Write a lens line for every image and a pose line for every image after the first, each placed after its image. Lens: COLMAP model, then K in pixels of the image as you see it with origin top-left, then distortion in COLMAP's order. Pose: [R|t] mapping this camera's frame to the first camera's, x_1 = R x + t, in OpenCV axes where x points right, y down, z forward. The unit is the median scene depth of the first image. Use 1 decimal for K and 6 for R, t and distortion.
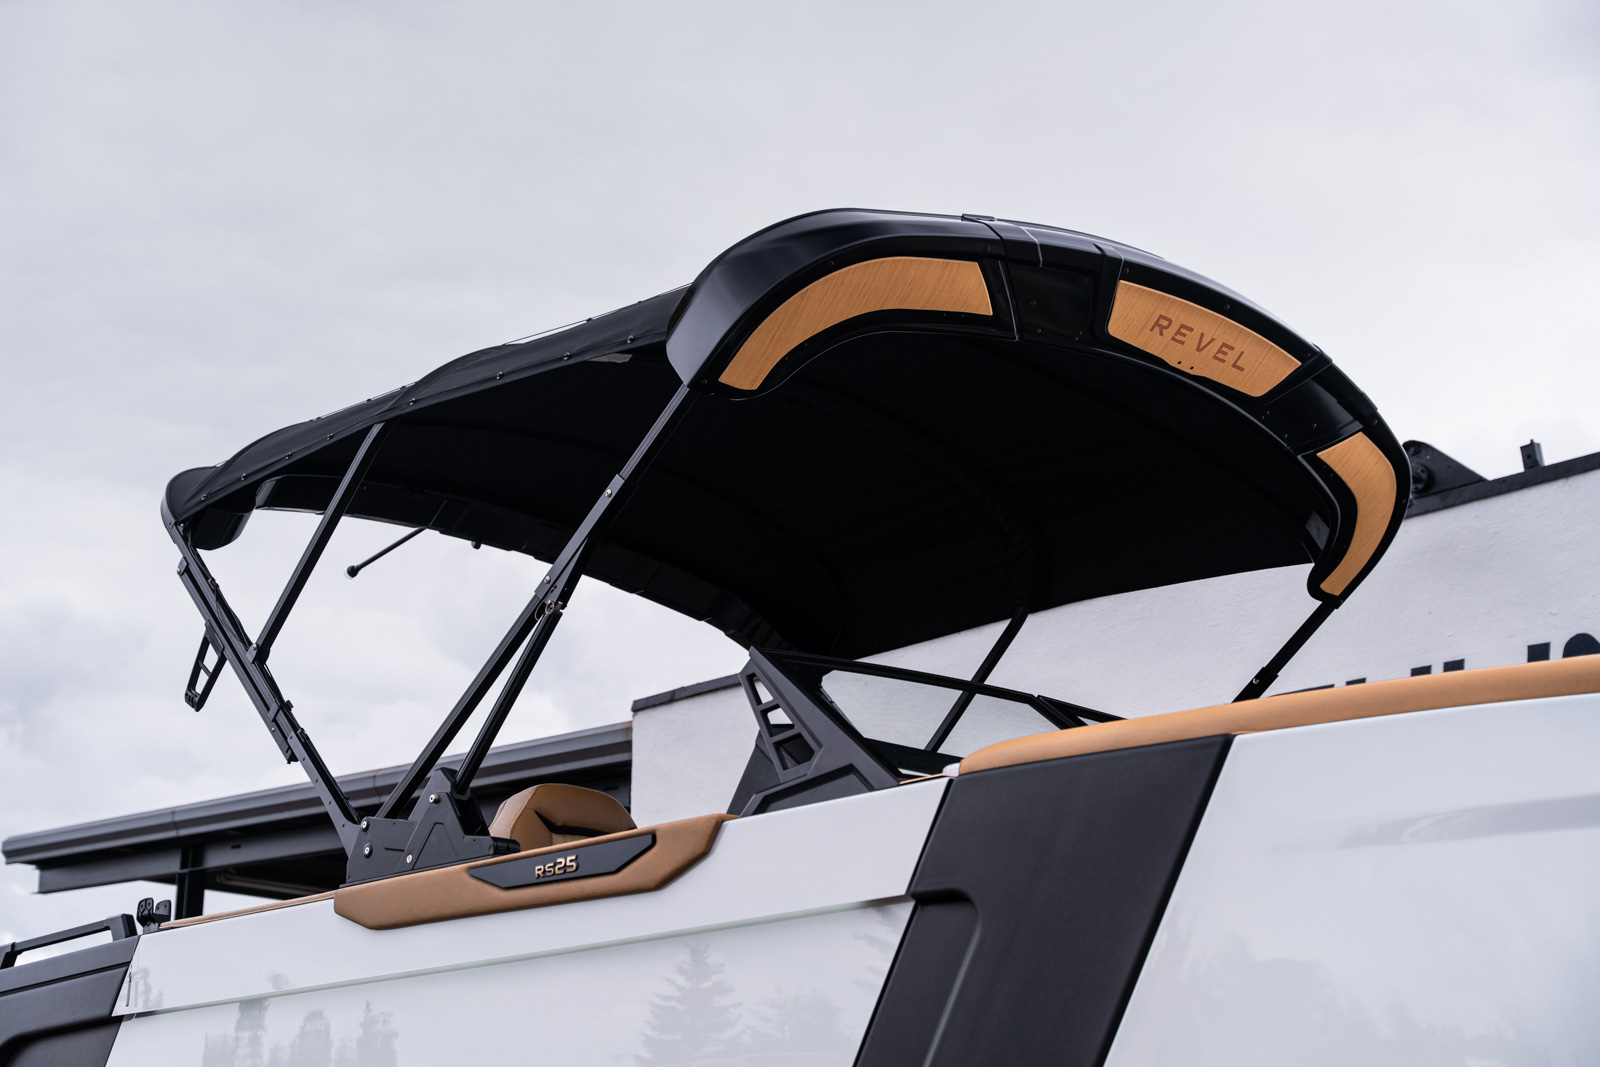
lens RADIAL K [[2346.5, 0, 809.3], [0, 2346.5, 528.0], [0, 0, 1]] dist [0.007087, 0.000000]
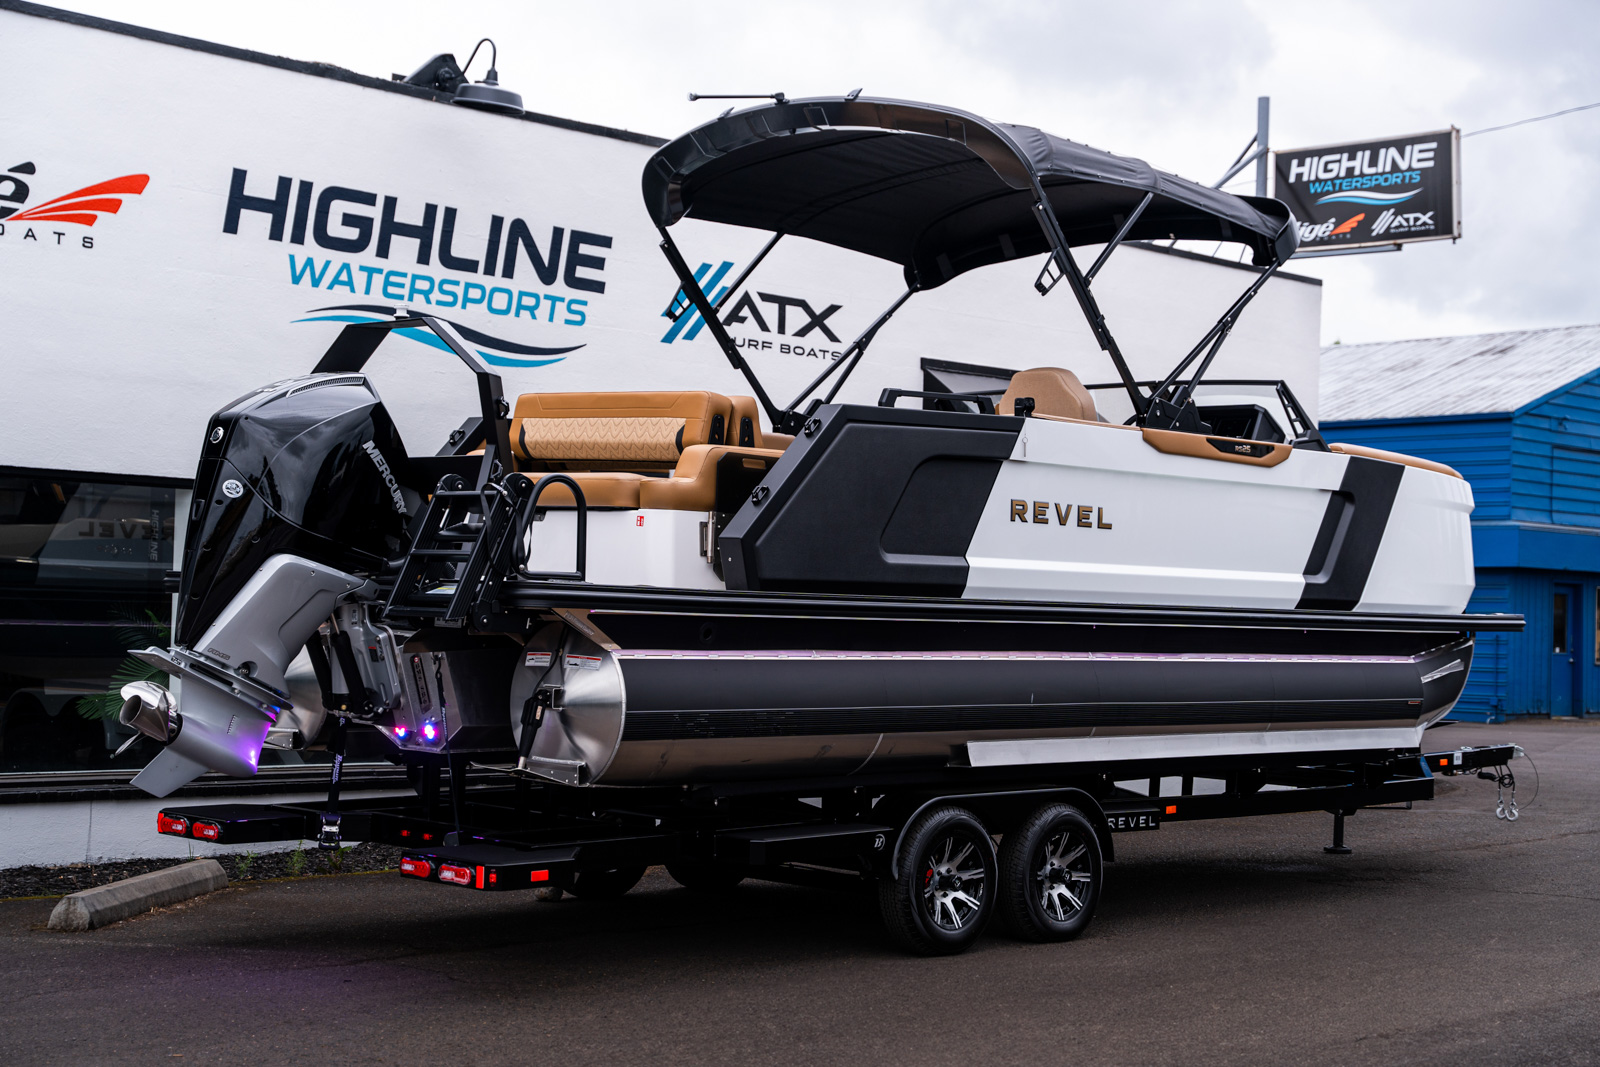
lens RADIAL K [[2417.3, 0, 798.5], [0, 2417.3, 544.1], [0, 0, 1]] dist [0.060063, 0.000000]
pose [[-0.029596, 0.021457, 0.999332, -2.076575], [-0.334033, 0.942080, -0.030120, 0.371484], [-0.942097, -0.334701, -0.020715, 1.152187]]
